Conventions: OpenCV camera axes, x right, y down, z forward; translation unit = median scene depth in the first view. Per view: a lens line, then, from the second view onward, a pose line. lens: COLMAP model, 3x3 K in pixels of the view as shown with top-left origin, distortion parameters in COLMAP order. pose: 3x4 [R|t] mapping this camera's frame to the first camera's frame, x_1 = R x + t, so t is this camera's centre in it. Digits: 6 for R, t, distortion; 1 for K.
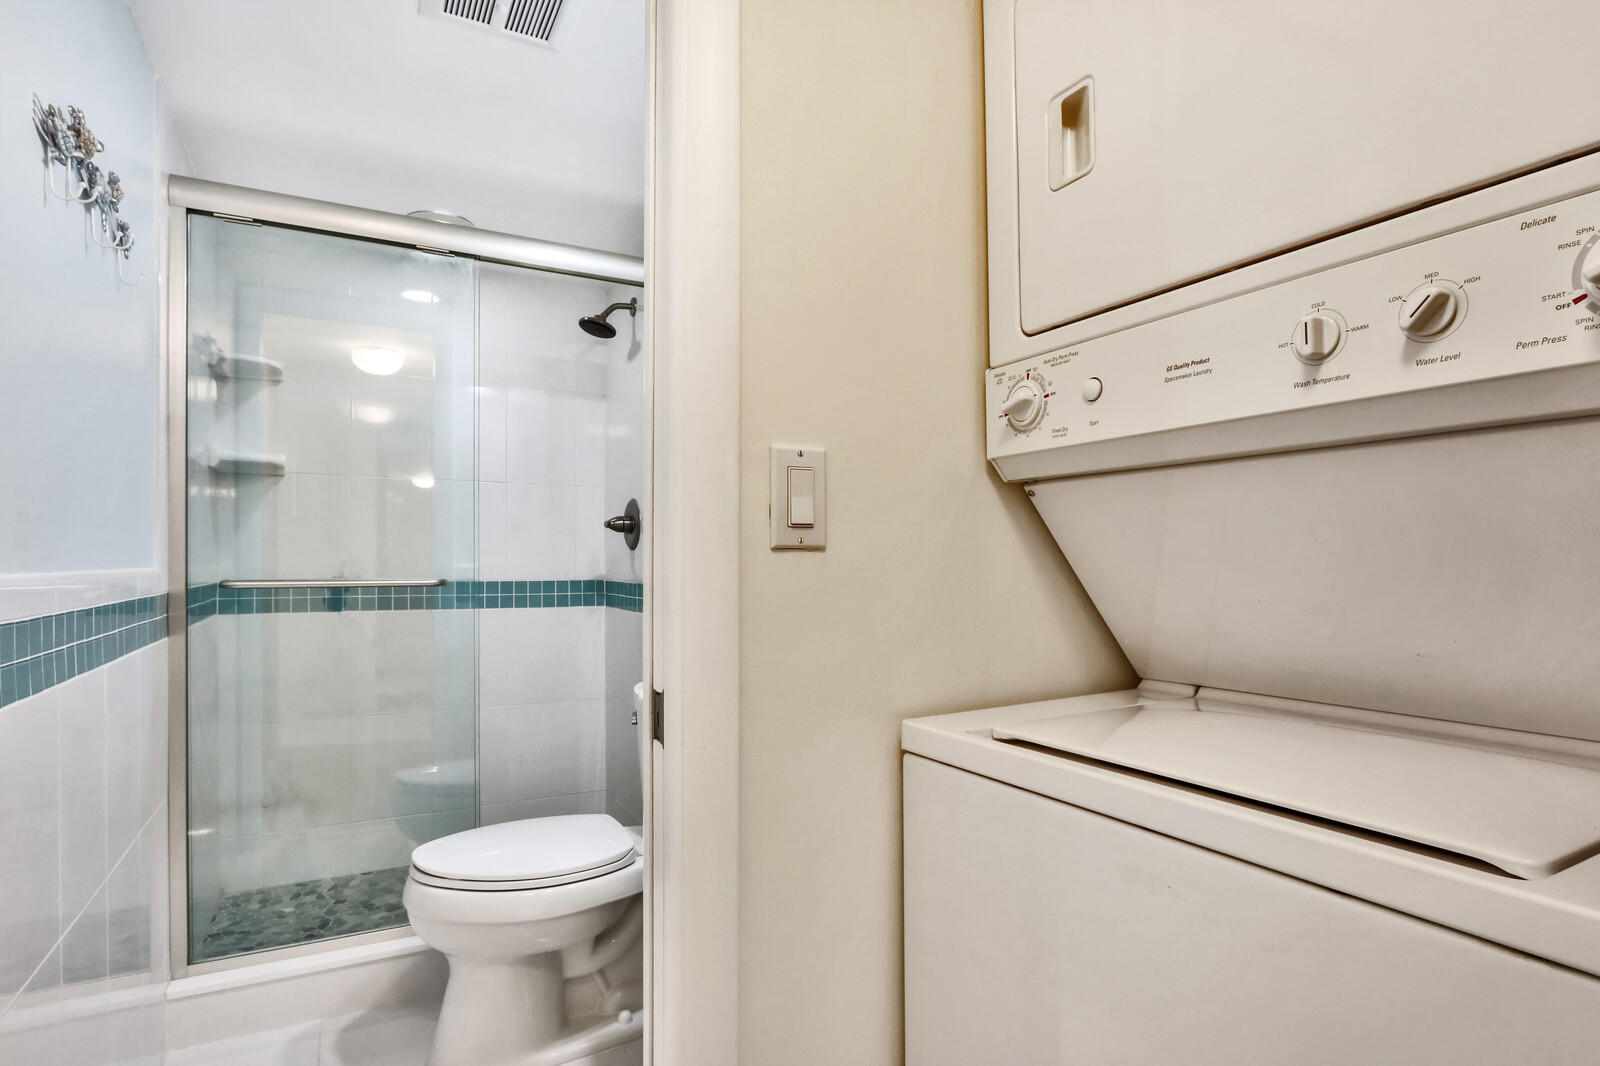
lens RADIAL K [[795.0, 0, 788.6], [0, 795.0, 538.8], [0, 0, 1]] dist [-0.016674, 0.001592]
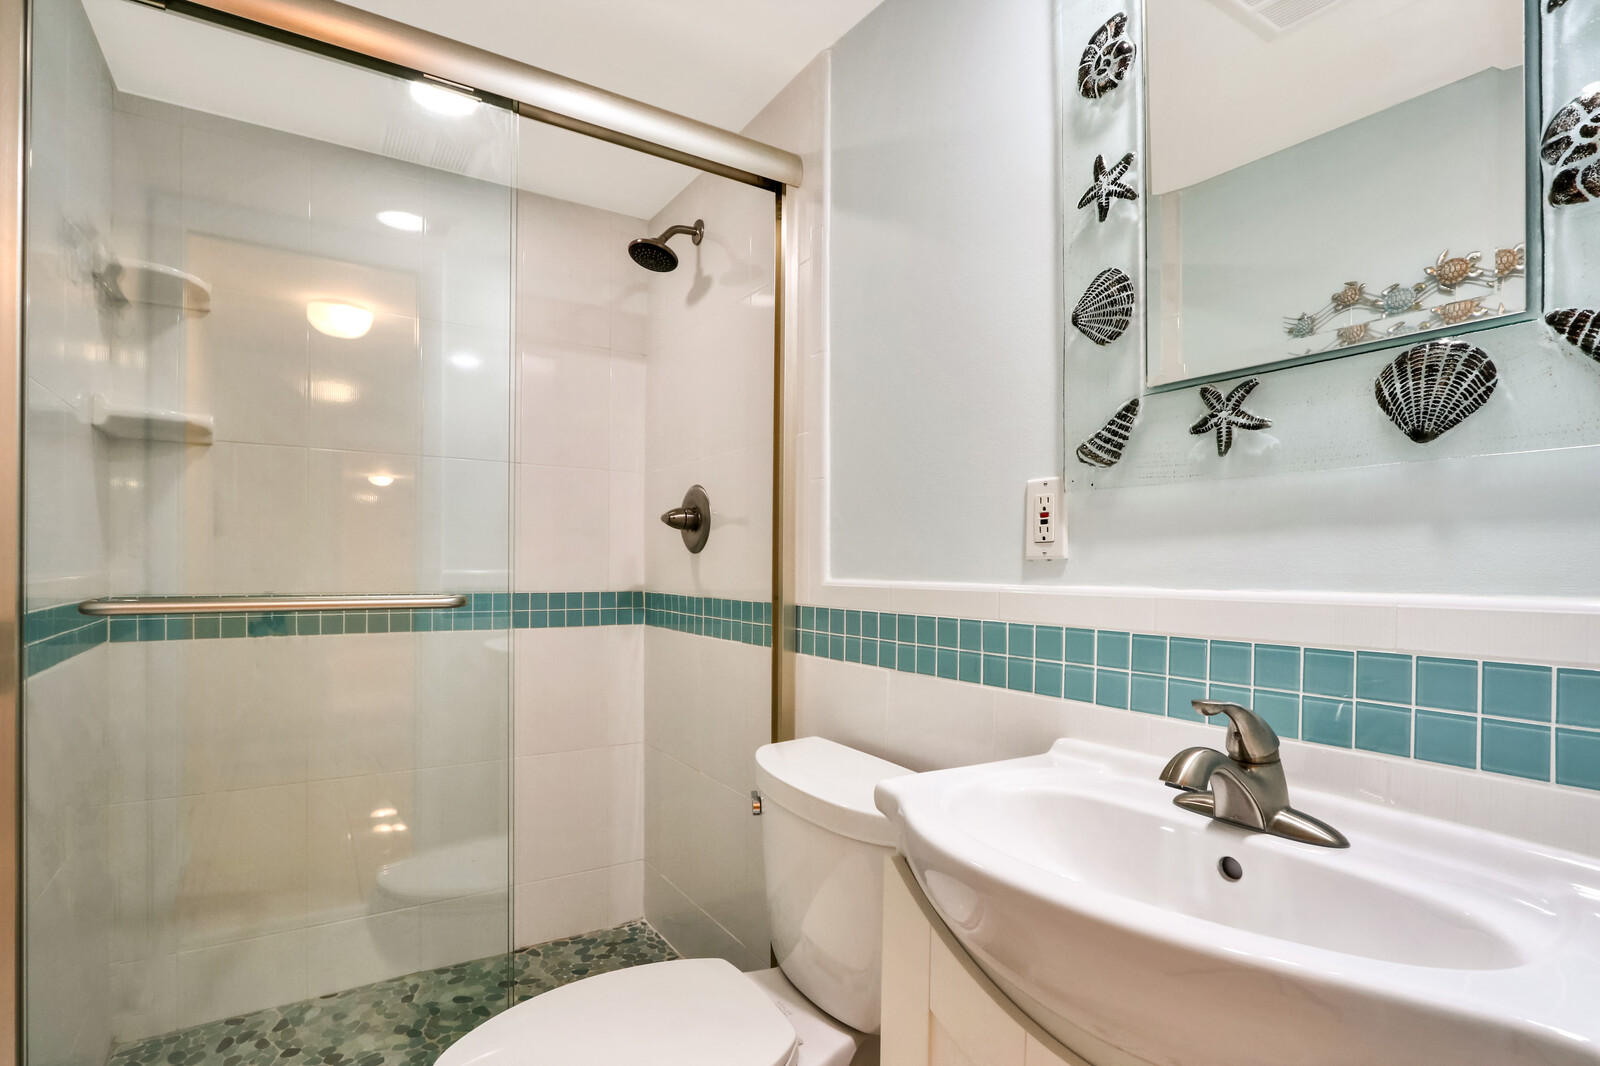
lens RADIAL K [[795.0, 0, 810.7], [0, 795.0, 545.0], [0, 0, 1]] dist [-0.016674, 0.001592]
pose [[0.997596, 0.007033, 0.068938, -0.141479], [-0.007137, 0.999974, 0.001264, 0.005100], [-0.068928, -0.001753, 0.997620, 0.242248]]
